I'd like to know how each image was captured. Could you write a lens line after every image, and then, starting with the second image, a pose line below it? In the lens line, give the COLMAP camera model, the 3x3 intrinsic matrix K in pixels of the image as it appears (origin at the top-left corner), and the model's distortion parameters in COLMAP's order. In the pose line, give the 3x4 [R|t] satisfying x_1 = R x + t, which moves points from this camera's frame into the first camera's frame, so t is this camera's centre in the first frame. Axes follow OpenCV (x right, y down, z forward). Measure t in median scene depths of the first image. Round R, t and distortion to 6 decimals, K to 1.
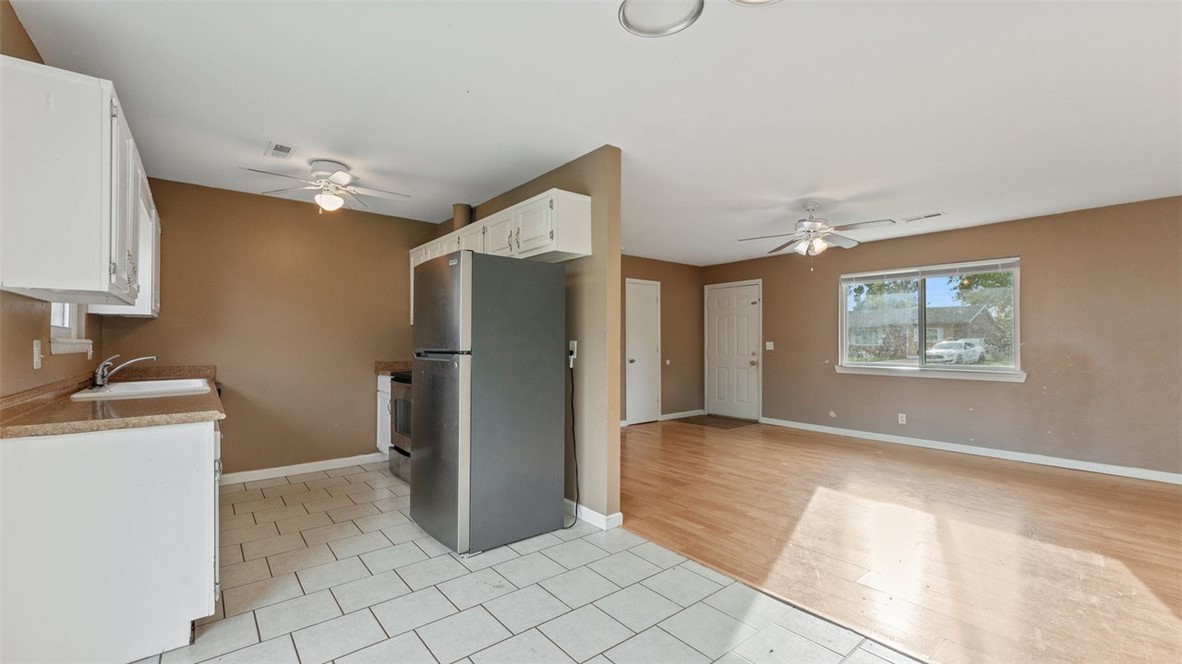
lens RADIAL K [[472.4, 0, 568.8], [0, 472.4, 335.2], [0, 0, 1]] dist [-0.004828, 0.000869]
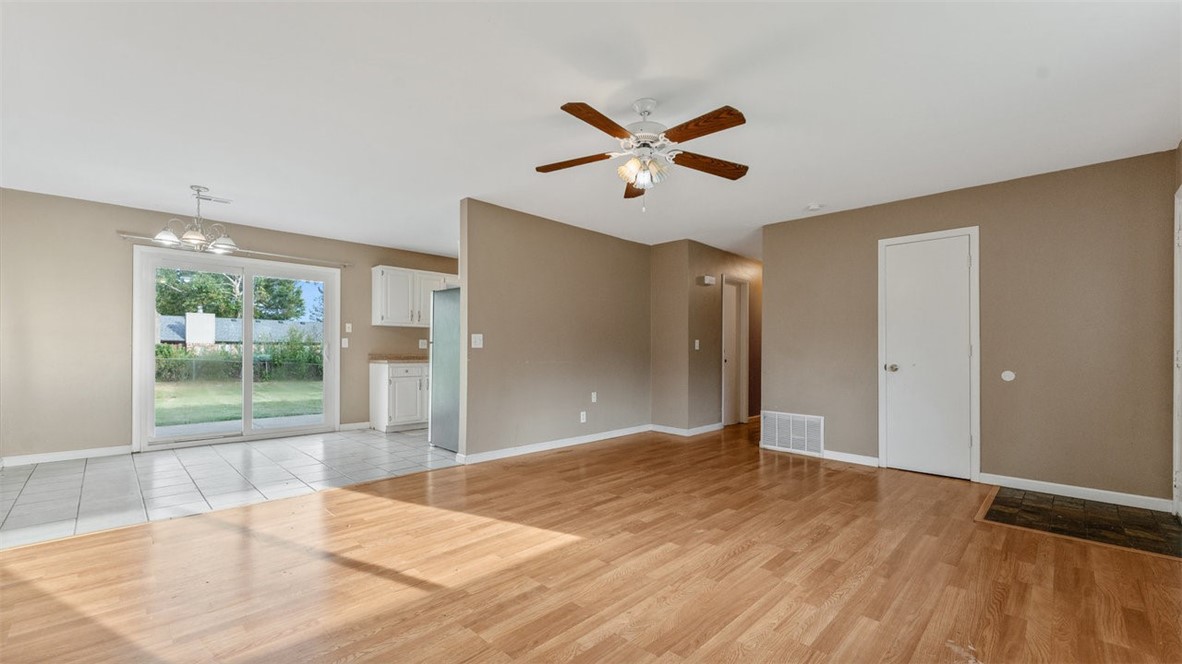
lens RADIAL K [[472.4, 0, 612.9], [0, 472.4, 347.7], [0, 0, 1]] dist [-0.004828, 0.000869]
pose [[0.145684, -0.007813, -0.989300, 1.105345], [0.009197, 0.999936, -0.006542, 0.043526], [0.989288, -0.008145, 0.145746, 0.854929]]
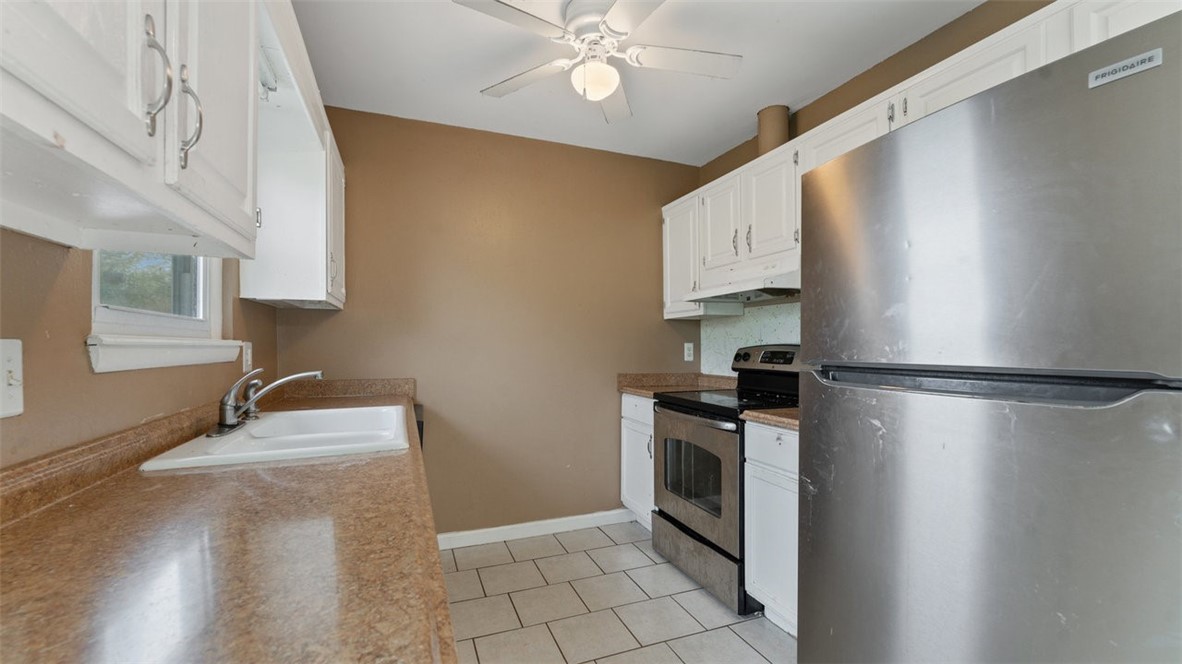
lens RADIAL K [[472.4, 0, 584.2], [0, 472.4, 345.8], [0, 0, 1]] dist [-0.004828, 0.000869]
pose [[0.956725, 0.001920, -0.290988, -0.327710], [0.003522, 0.999829, 0.018177, 0.005368], [0.290973, -0.018415, 0.956554, 0.433316]]
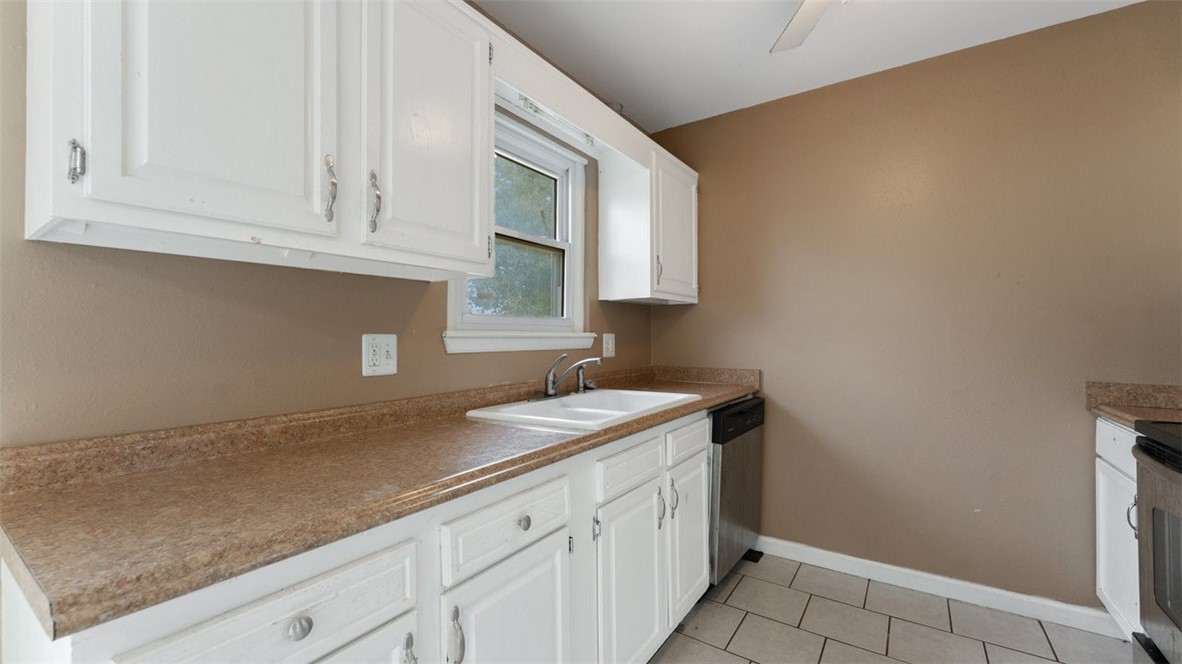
lens RADIAL K [[472.4, 0, 595.9], [0, 472.4, 333.4], [0, 0, 1]] dist [-0.004828, 0.000869]
pose [[0.308146, -0.006717, -0.951315, -0.198199], [0.021245, 0.999774, -0.000178, 0.008423], [0.951102, -0.020156, 0.308219, 0.601438]]
